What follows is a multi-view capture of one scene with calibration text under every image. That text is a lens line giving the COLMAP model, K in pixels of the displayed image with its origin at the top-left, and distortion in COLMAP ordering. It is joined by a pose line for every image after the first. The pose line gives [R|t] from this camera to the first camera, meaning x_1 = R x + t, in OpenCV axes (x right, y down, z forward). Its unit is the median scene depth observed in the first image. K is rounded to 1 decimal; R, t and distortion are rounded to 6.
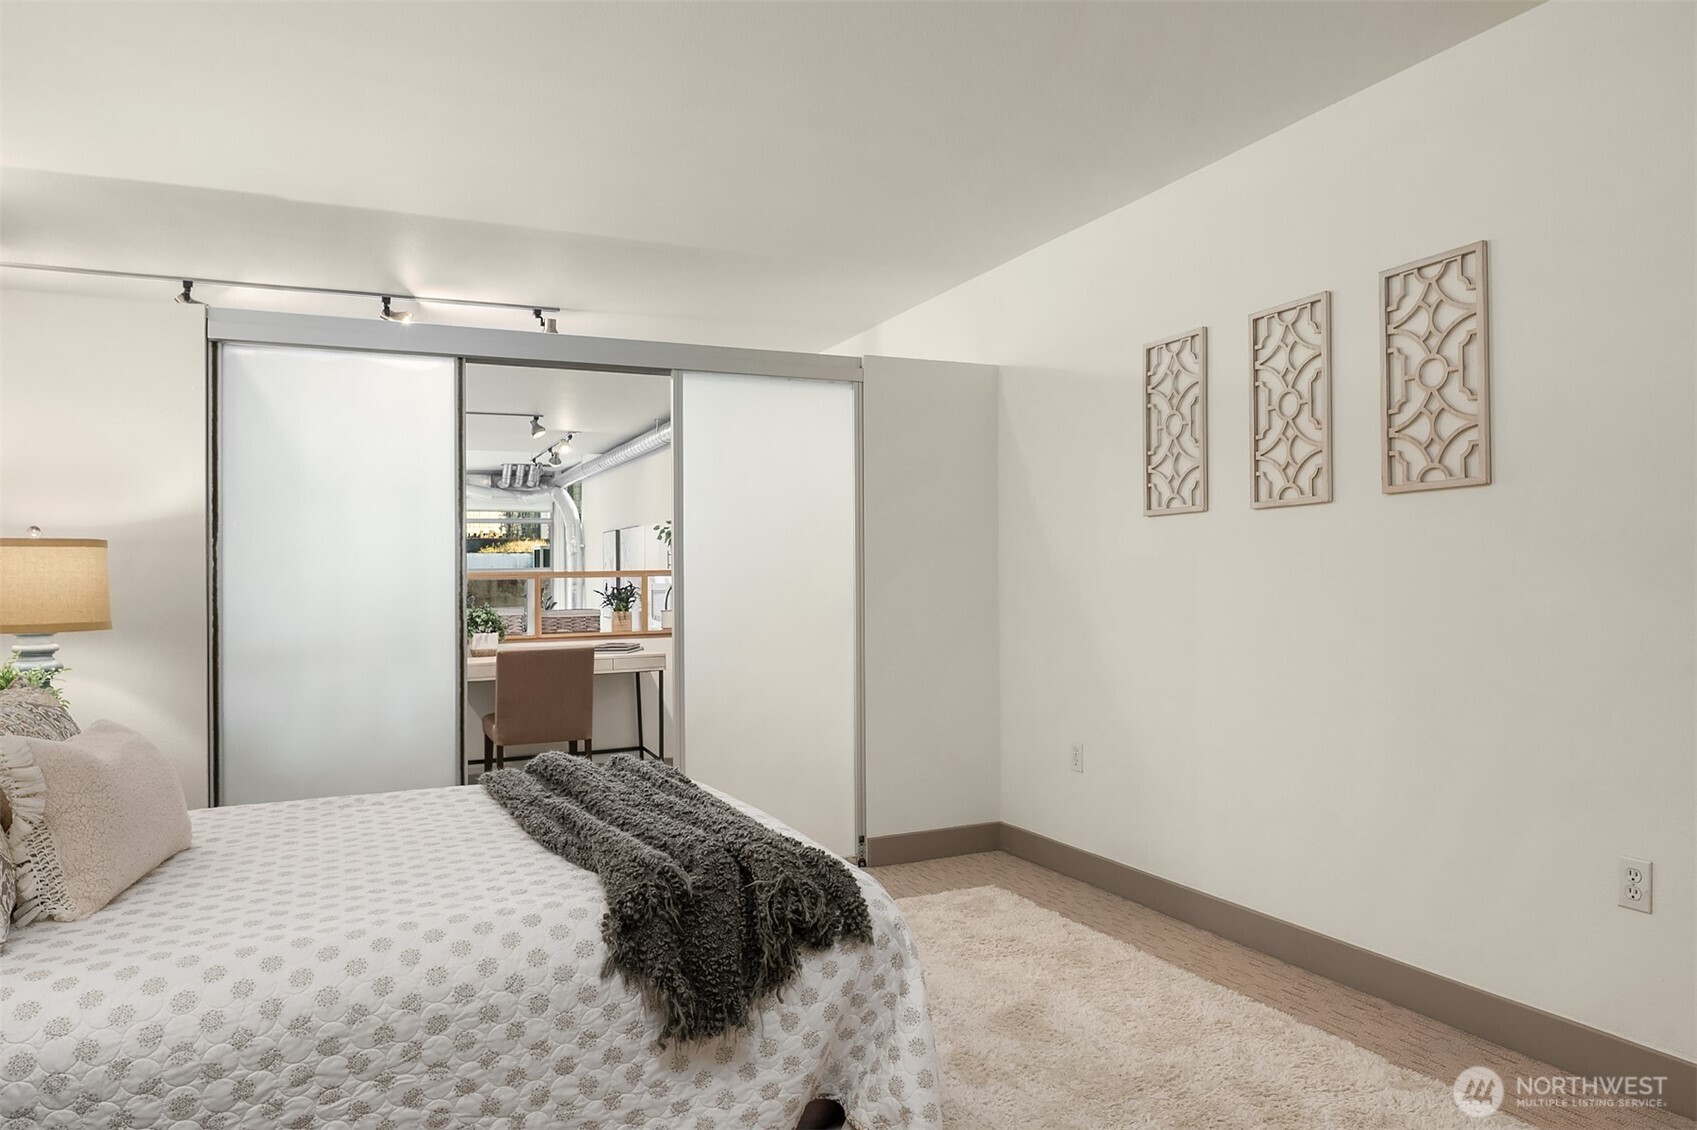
lens RADIAL K [[1114.6, 0, 859.7], [0, 1114.6, 575.8], [0, 0, 1]] dist [0.008005, -0.006839]
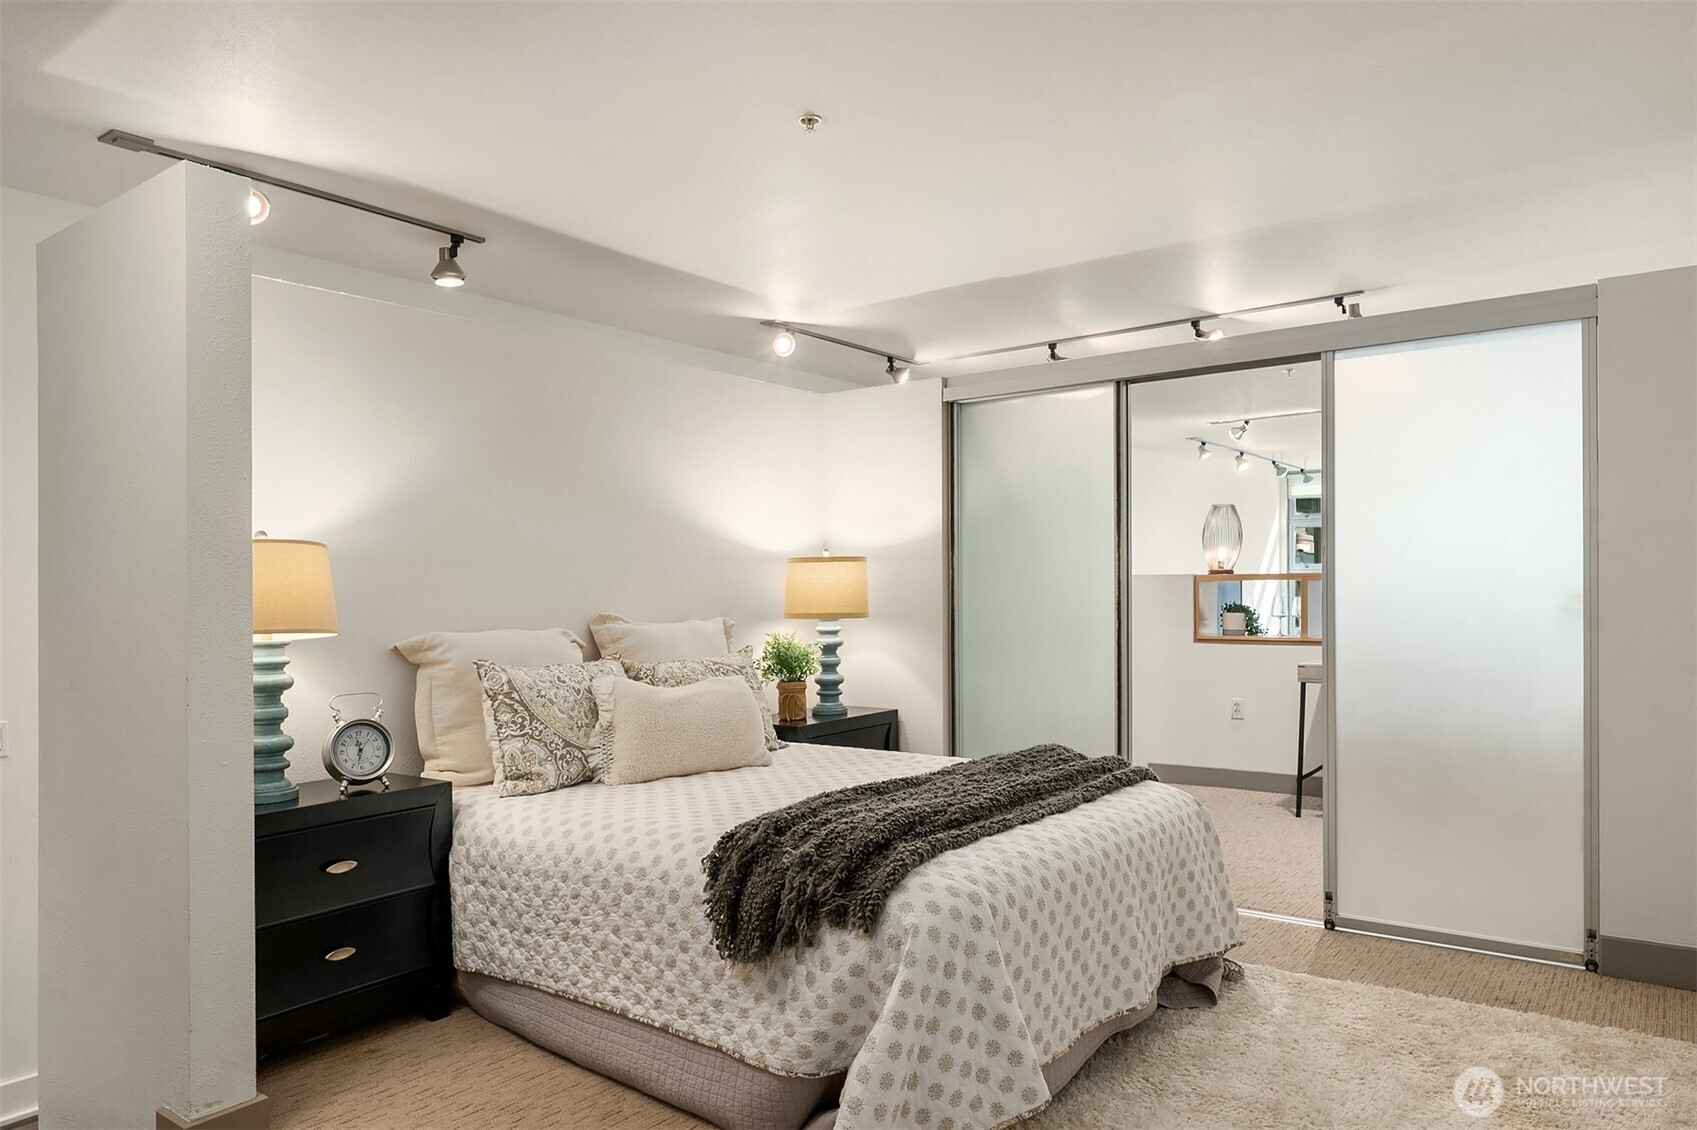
lens RADIAL K [[1114.6, 0, 859.7], [0, 1114.6, 575.8], [0, 0, 1]] dist [0.008005, -0.006839]
pose [[0.473843, -0.000260, -0.880609, 0.751322], [0.007559, 0.999964, 0.003772, -0.015381], [0.880577, -0.008444, 0.473828, 0.388910]]
